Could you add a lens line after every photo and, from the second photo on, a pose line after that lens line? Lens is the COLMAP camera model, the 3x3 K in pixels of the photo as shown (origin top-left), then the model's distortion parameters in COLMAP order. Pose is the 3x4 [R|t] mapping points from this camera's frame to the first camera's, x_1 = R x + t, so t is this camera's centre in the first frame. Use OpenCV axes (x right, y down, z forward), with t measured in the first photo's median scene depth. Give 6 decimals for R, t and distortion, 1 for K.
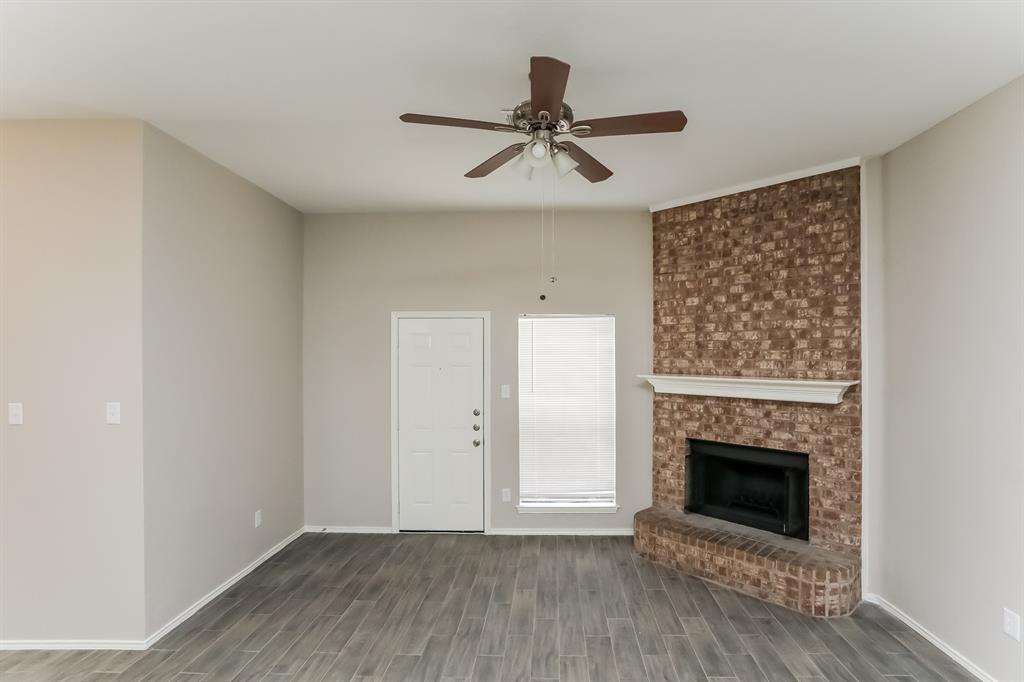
lens RADIAL K [[520.7, 0, 535.5], [0, 520.7, 352.8], [0, 0, 1]] dist [-0.032514, 0.009073]
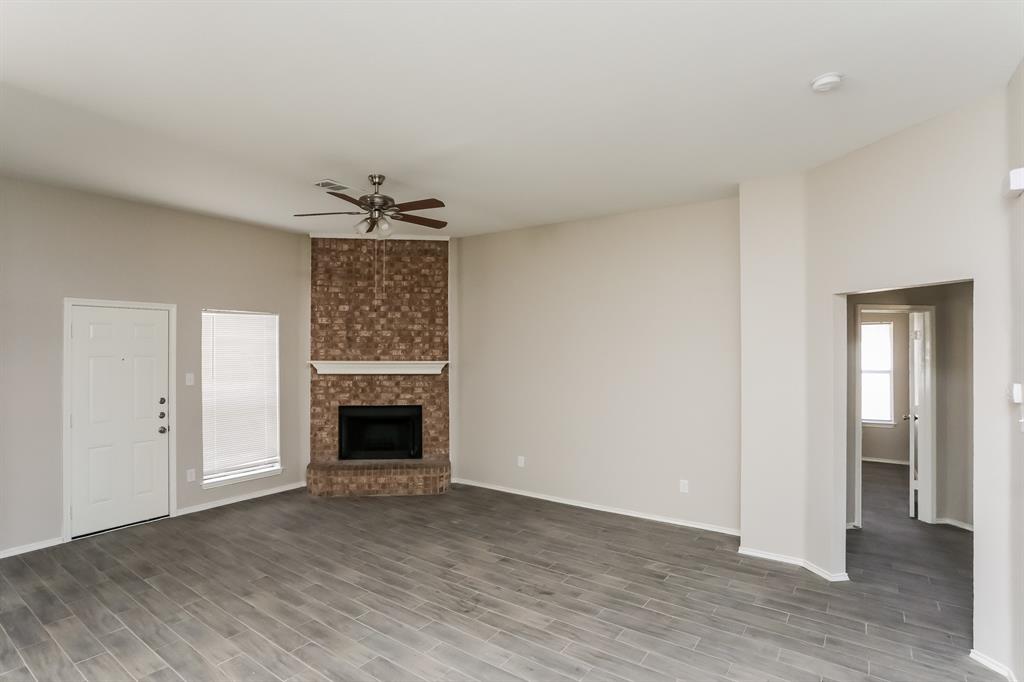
lens RADIAL K [[520.7, 0, 507.1], [0, 520.7, 333.0], [0, 0, 1]] dist [-0.032514, 0.009073]
pose [[0.559408, 0.022973, 0.828574, -0.666525], [-0.003344, 0.999670, -0.025460, 0.003464], [-0.828886, 0.011472, 0.559300, -0.162788]]
